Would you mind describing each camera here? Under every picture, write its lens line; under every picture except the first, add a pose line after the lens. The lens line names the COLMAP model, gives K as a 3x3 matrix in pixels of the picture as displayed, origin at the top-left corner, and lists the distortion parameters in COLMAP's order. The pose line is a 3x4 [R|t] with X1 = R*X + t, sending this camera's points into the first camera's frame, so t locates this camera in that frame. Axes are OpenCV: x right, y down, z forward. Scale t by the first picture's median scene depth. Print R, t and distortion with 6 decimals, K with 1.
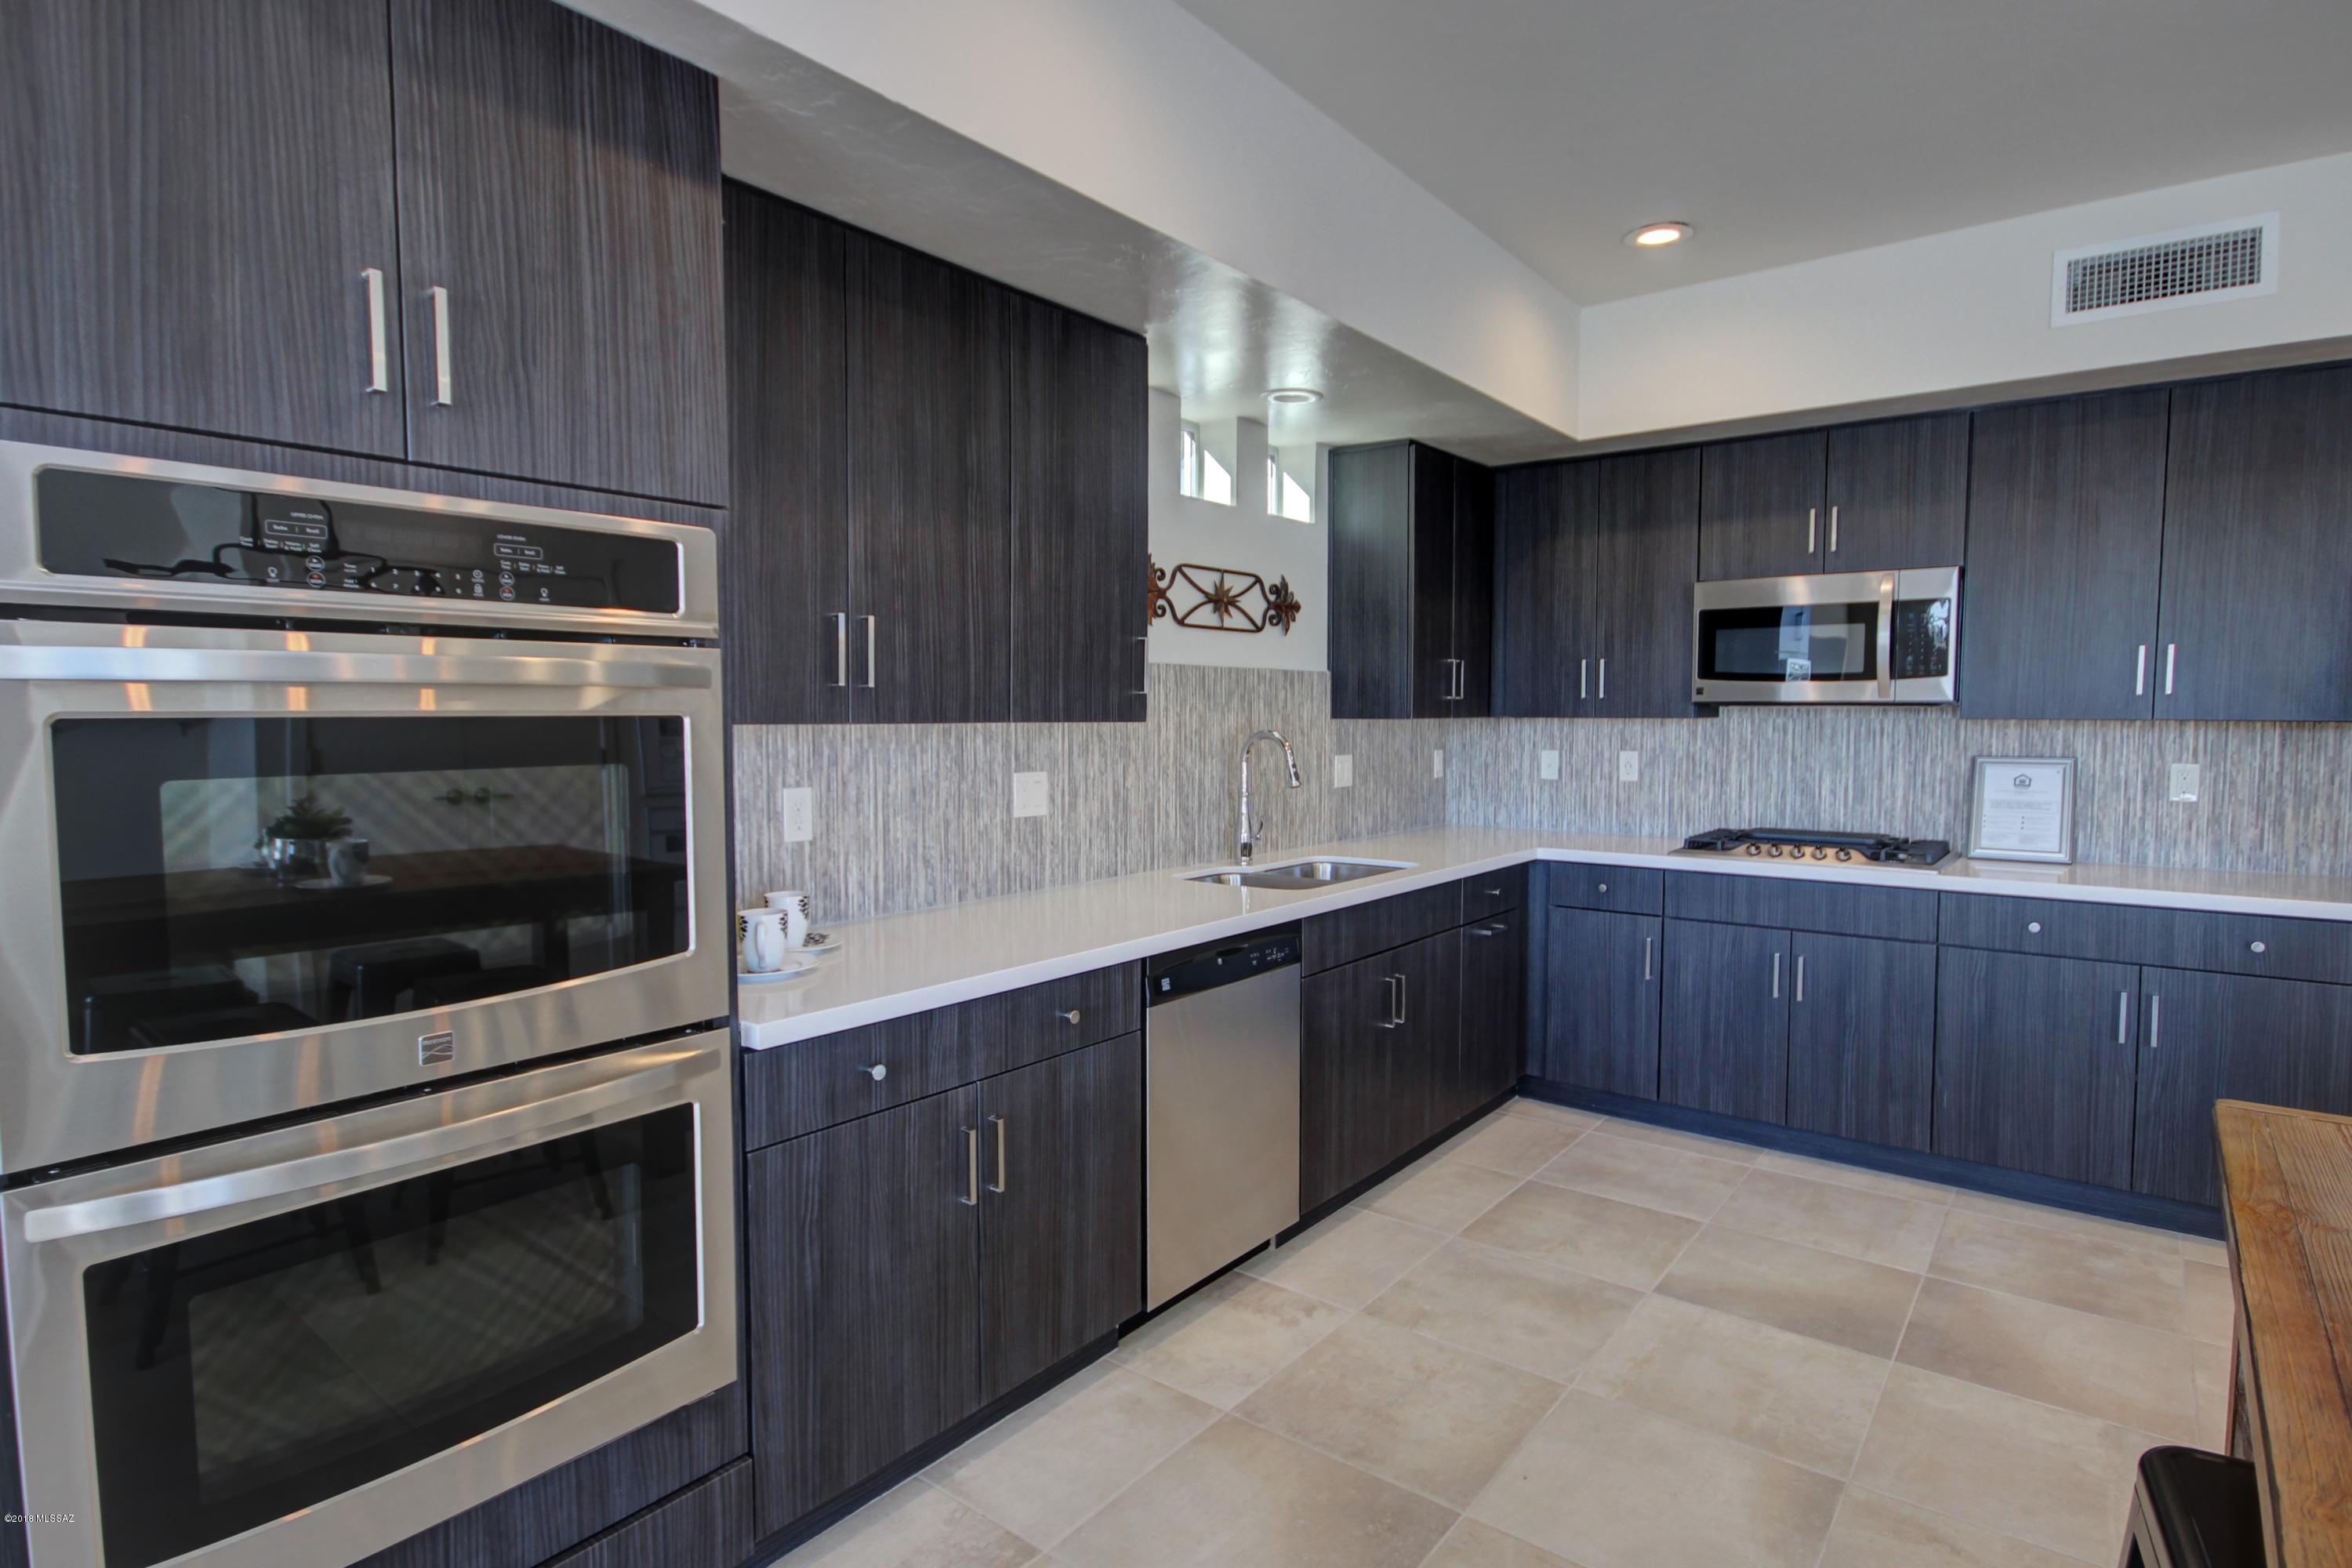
lens RADIAL K [[1220.4, 0, 1199.0], [0, 1220.4, 784.5], [0, 0, 1]] dist [-0.005423, 0.006768]
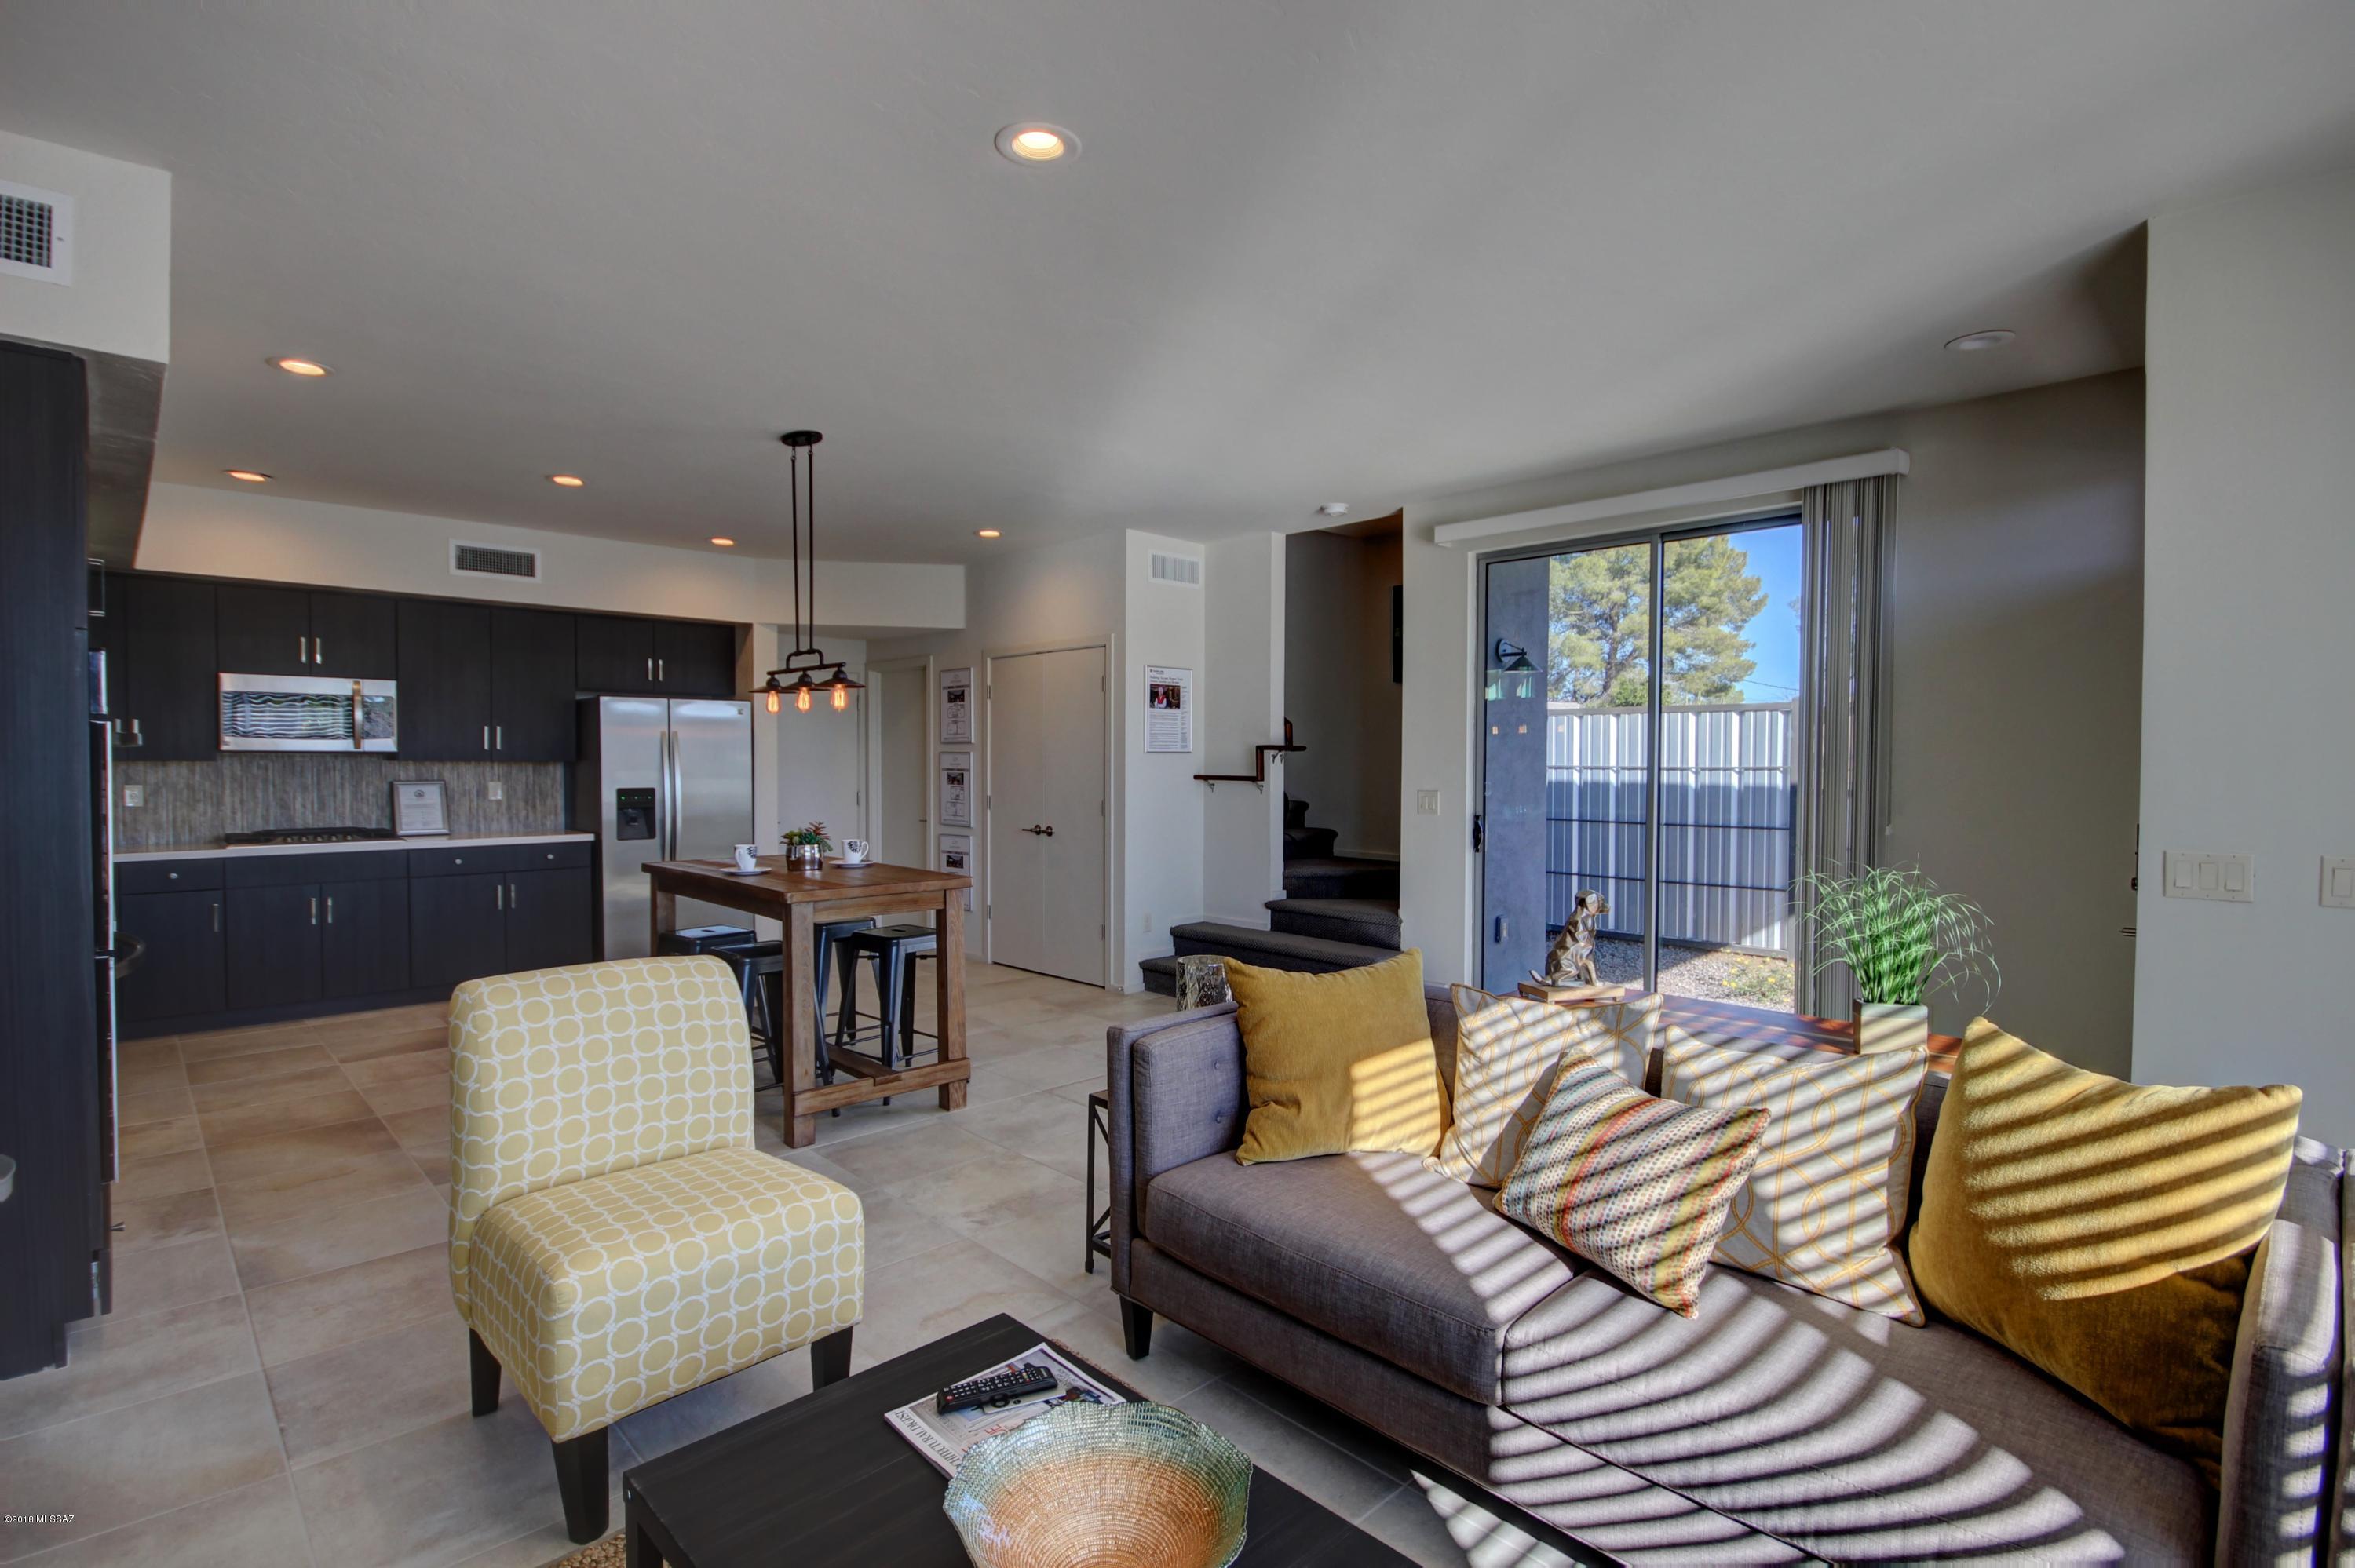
lens RADIAL K [[1120.0, 0, 1193.7], [0, 1120.0, 778.0], [0, 0, 1]] dist [0.003800, -0.003467]
pose [[0.144909, -0.017497, 0.989290, -1.106212], [0.057016, 0.998330, 0.009306, 0.032058], [-0.987801, 0.055057, 0.145664, -0.563336]]
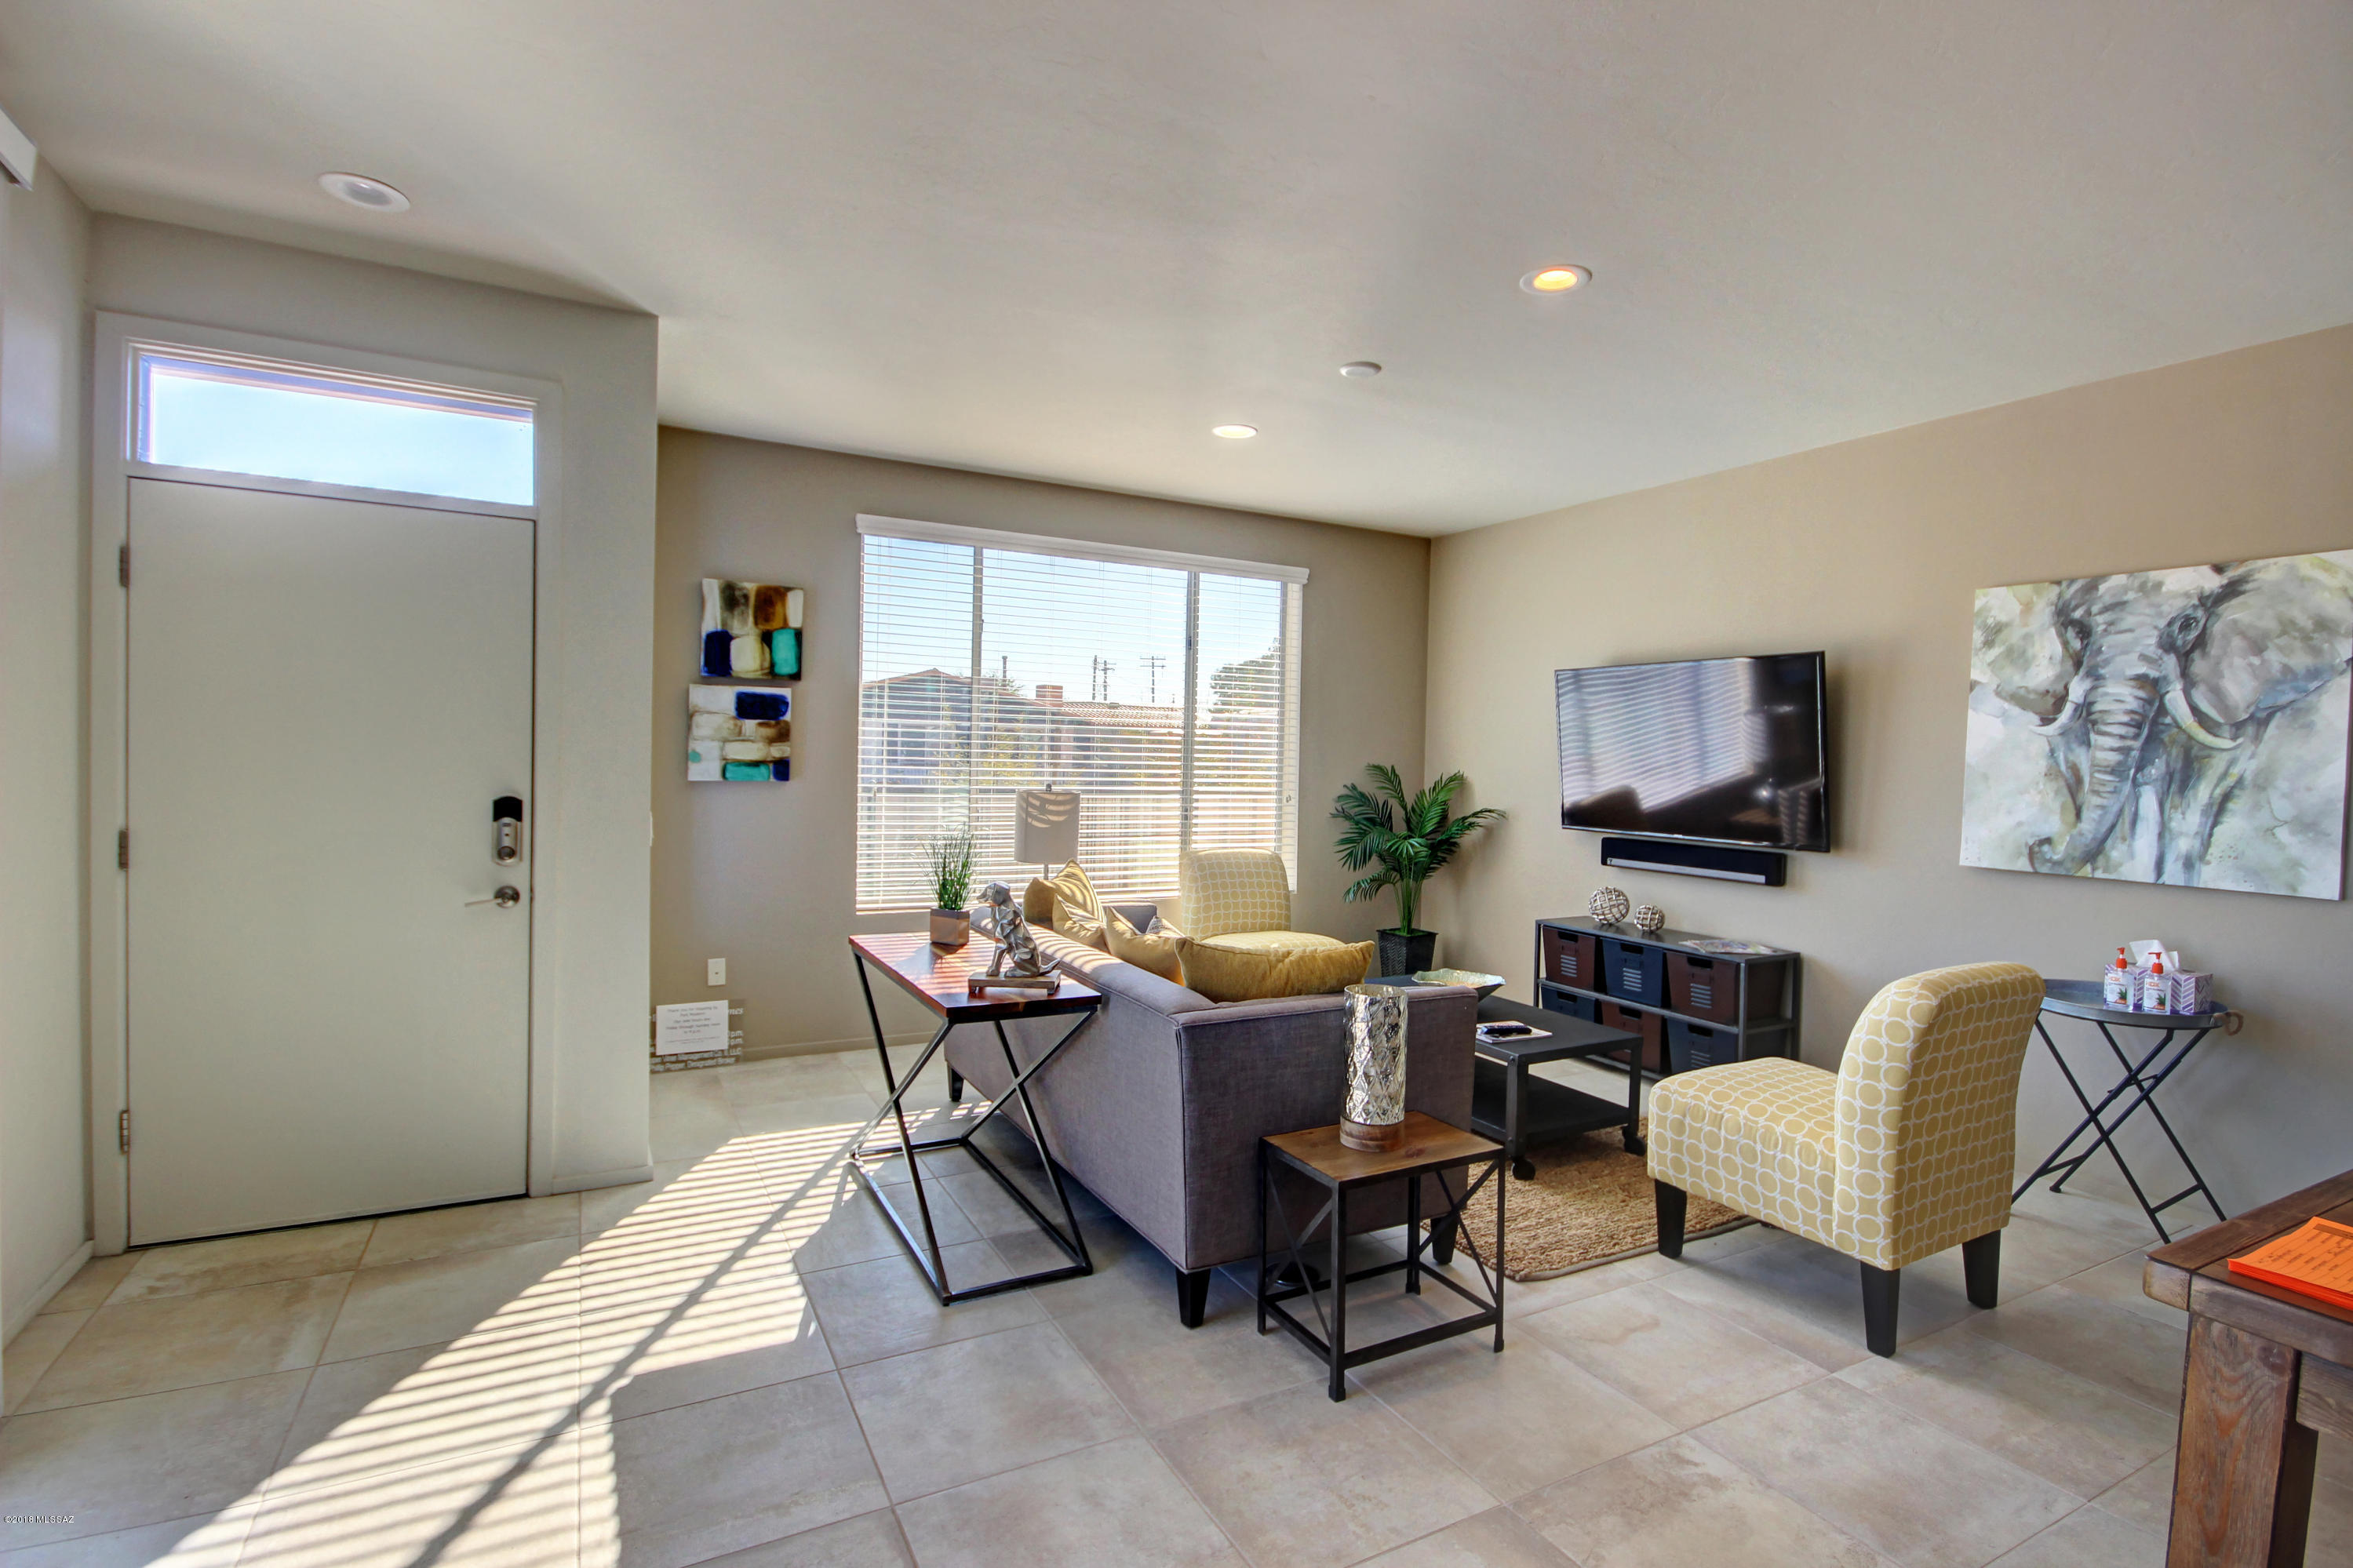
lens RADIAL K [[1119.1, 0, 1187.4], [0, 1119.1, 785.6], [0, 0, 1]] dist [0.003800, -0.003467]
pose [[-0.406014, 0.013281, -0.913770, 0.748182], [-0.079195, 0.995621, 0.049659, 0.009566], [0.910429, 0.092529, -0.403184, -0.212737]]
